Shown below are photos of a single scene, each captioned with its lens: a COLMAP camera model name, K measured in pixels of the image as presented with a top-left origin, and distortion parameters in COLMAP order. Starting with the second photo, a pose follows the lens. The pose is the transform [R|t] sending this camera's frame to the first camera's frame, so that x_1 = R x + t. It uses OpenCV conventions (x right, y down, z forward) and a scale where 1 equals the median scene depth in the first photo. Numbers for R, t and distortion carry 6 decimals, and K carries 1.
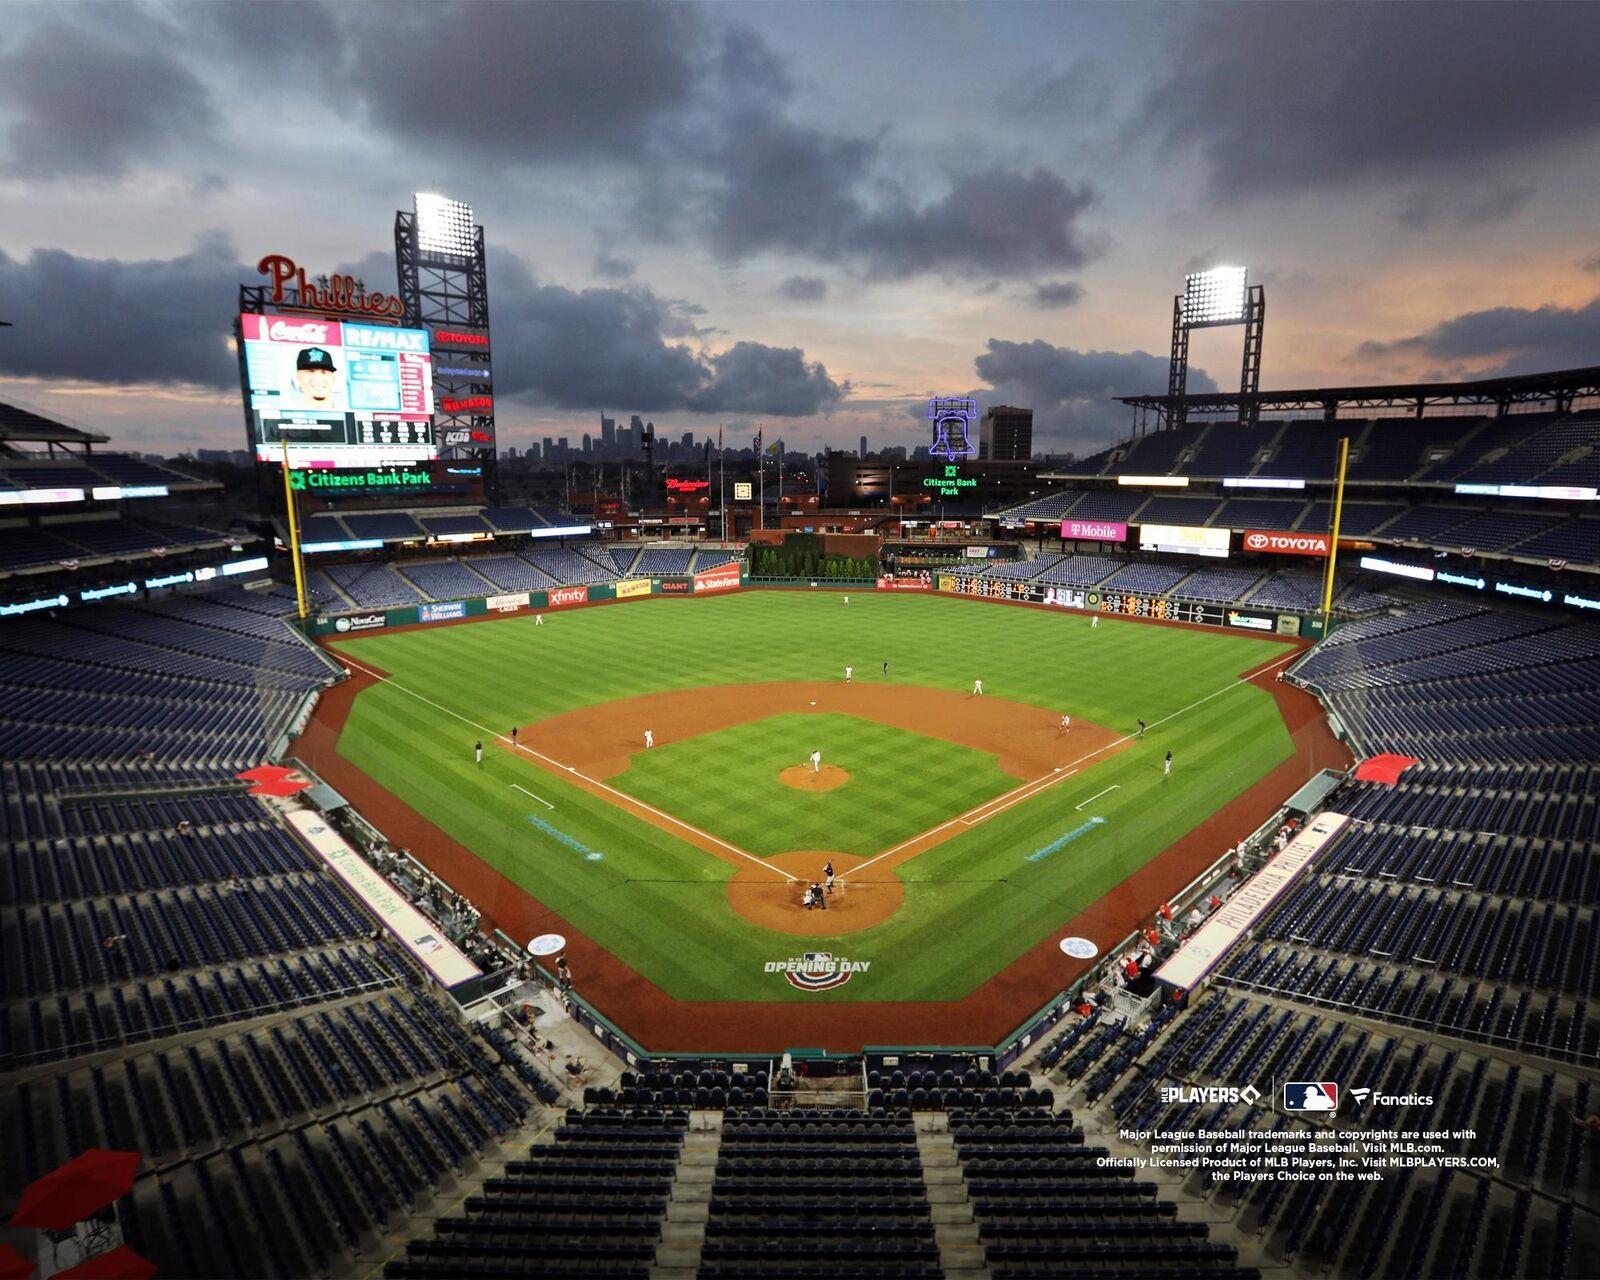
lens RADIAL K [[874.9, 0, 808.5], [0, 874.9, 639.0], [0, 0, 1]] dist [-0.066199, 0.034051]
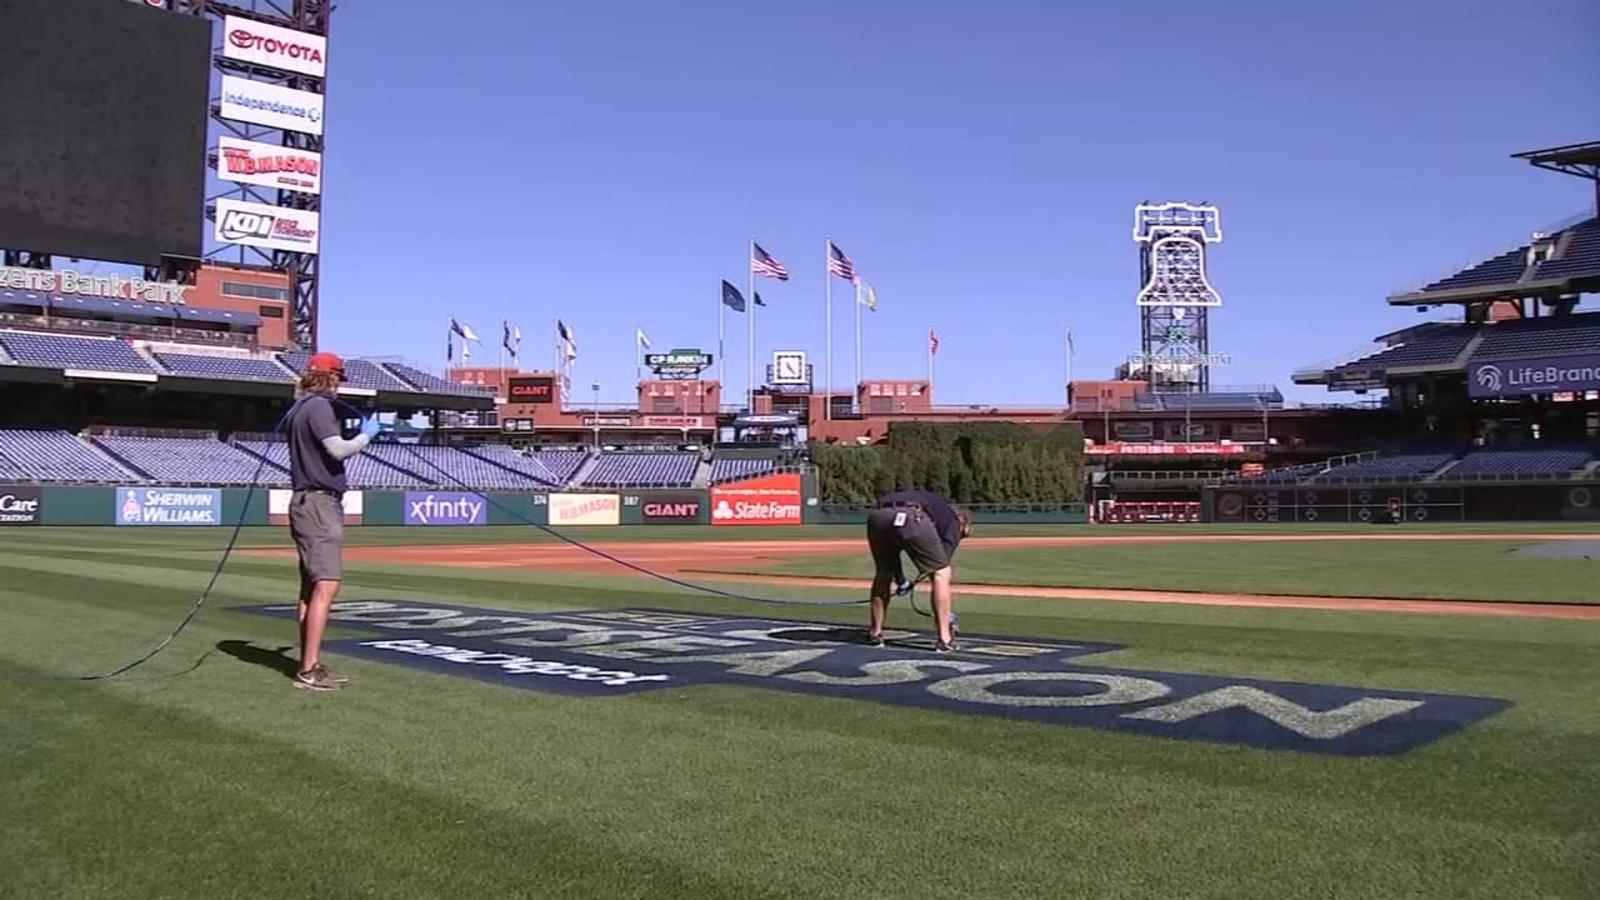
lens RADIAL K [[1353.3, 0, 798.1], [0, 1353.3, 452.9], [0, 0, 1]] dist [-0.183568, 0.100555]
pose [[0.999979, -0.000540, 0.006522, -0.094122], [0.002111, 0.969954, -0.243280, 0.091095], [-0.006195, 0.243288, 0.969934, 0.305391]]
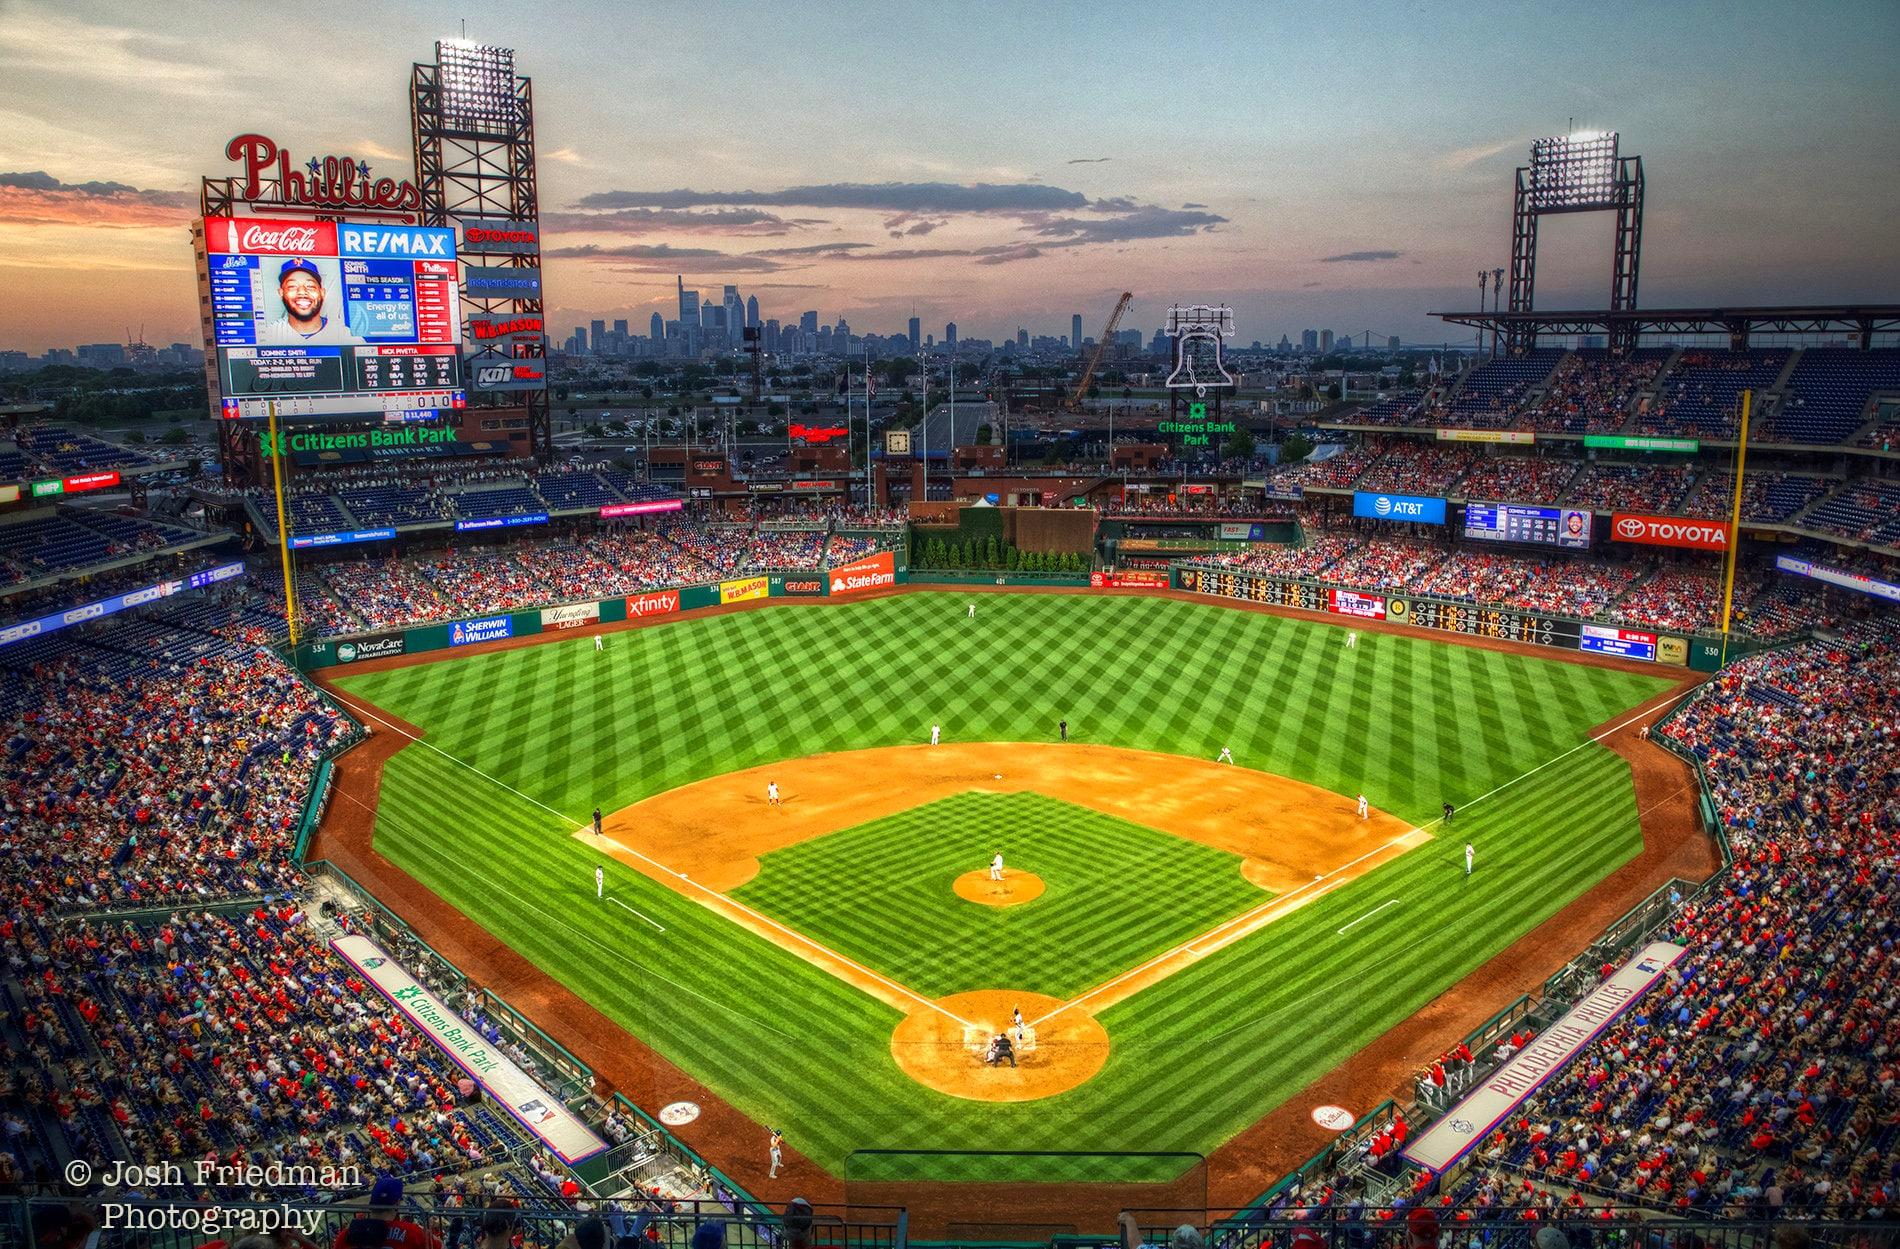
lens RADIAL K [[1338.3, 0, 959.0], [0, 1338.3, 600.5], [0, 0, 1]] dist [-0.053070, 0.011465]
pose [[0.999655, -0.003081, -0.026083, 0.001138], [0.002661, 0.999867, -0.016115, -0.033003], [0.026129, 0.016040, 0.999530, -0.078297]]
